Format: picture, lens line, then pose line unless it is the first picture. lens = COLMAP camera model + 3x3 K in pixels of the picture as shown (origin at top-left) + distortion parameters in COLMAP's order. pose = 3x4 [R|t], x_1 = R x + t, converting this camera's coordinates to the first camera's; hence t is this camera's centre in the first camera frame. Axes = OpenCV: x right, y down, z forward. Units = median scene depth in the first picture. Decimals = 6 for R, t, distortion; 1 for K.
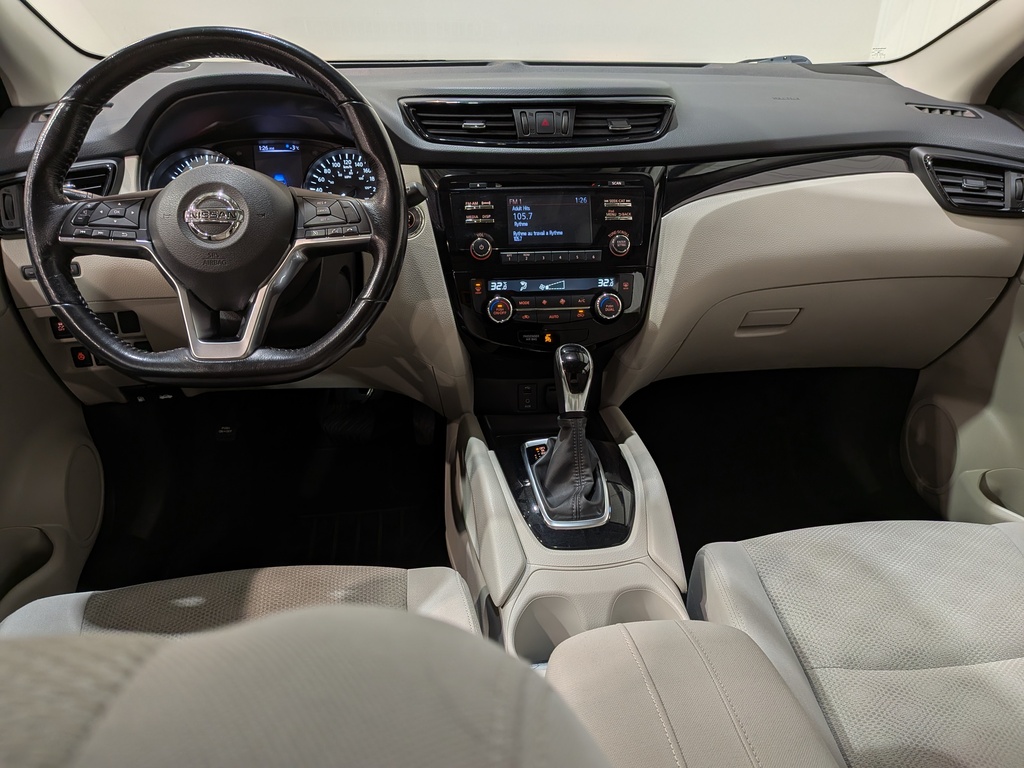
lens RADIAL K [[743.2, 0, 506.4], [0, 743.2, 388.6], [0, 0, 1]] dist [0.087062, -0.153291]
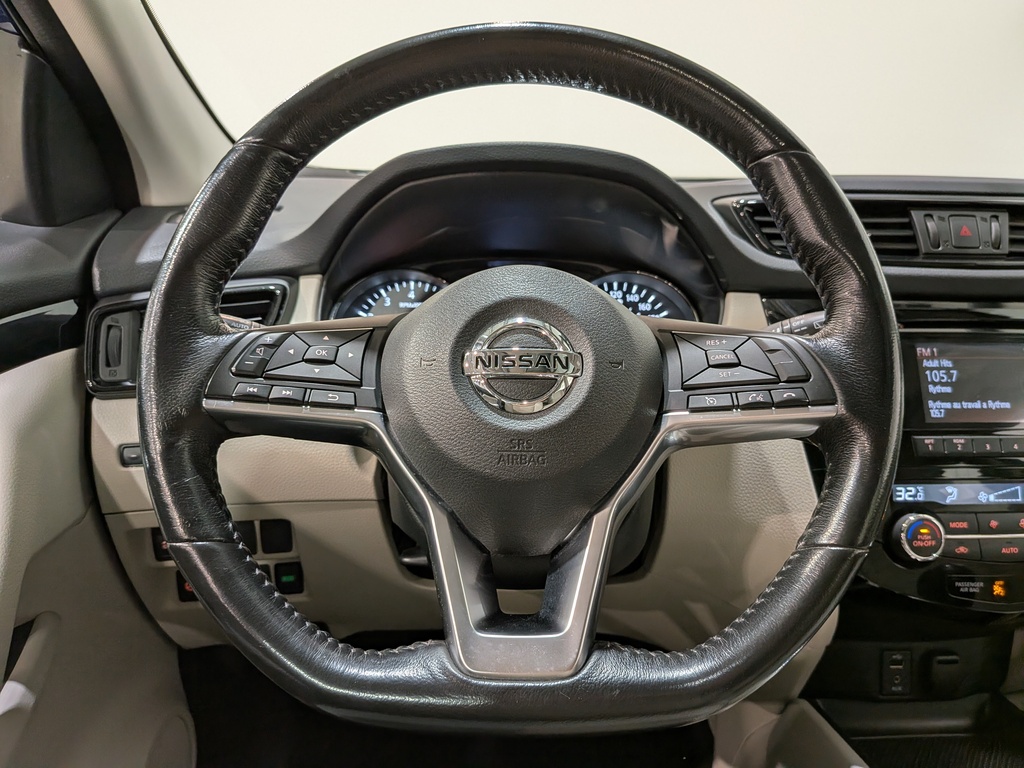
lens RADIAL K [[754.6, 0, 531.8], [0, 754.6, 390.1], [0, 0, 1]] dist [0.031464, -0.087526]
pose [[0.997479, 0.019036, -0.068364, -0.261078], [-0.033139, 0.976809, -0.211530, -0.082945], [0.062752, 0.213263, 0.974978, 0.398494]]
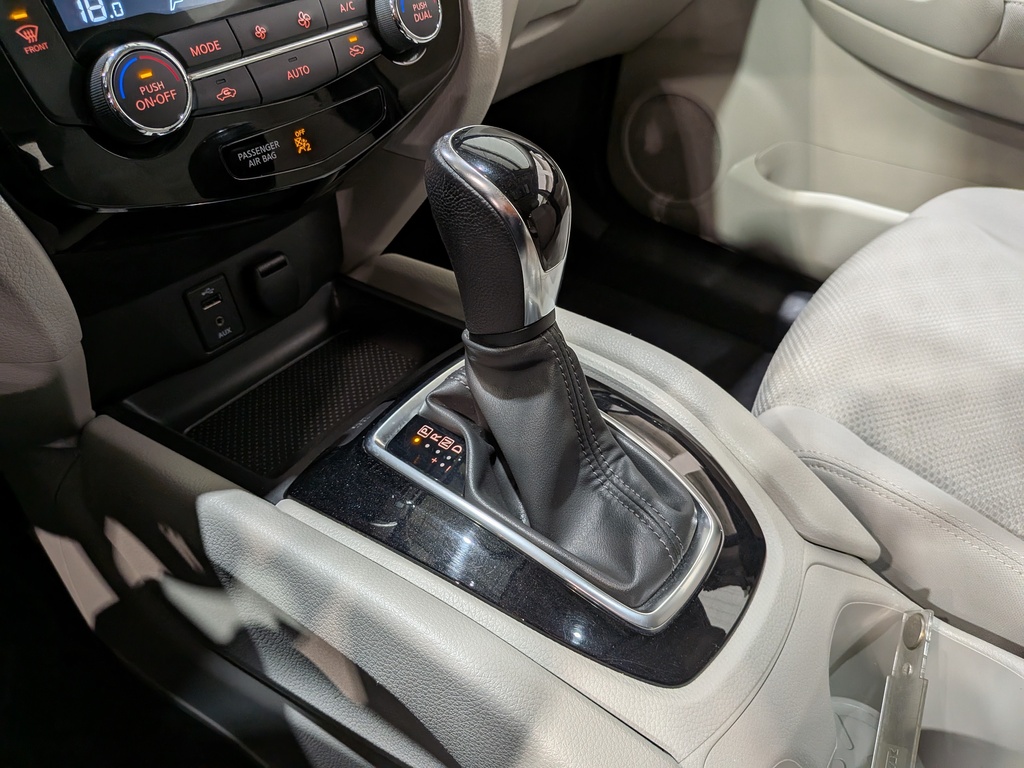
lens RADIAL K [[761.5, 0, 507.8], [0, 761.5, 365.6], [0, 0, 1]] dist [-0.009241, -0.007080]
pose [[0.694229, -0.454389, 0.558191, -0.122062], [0.291431, 0.886572, 0.359248, -0.075236], [-0.658114, -0.086726, 0.747907, 0.673187]]
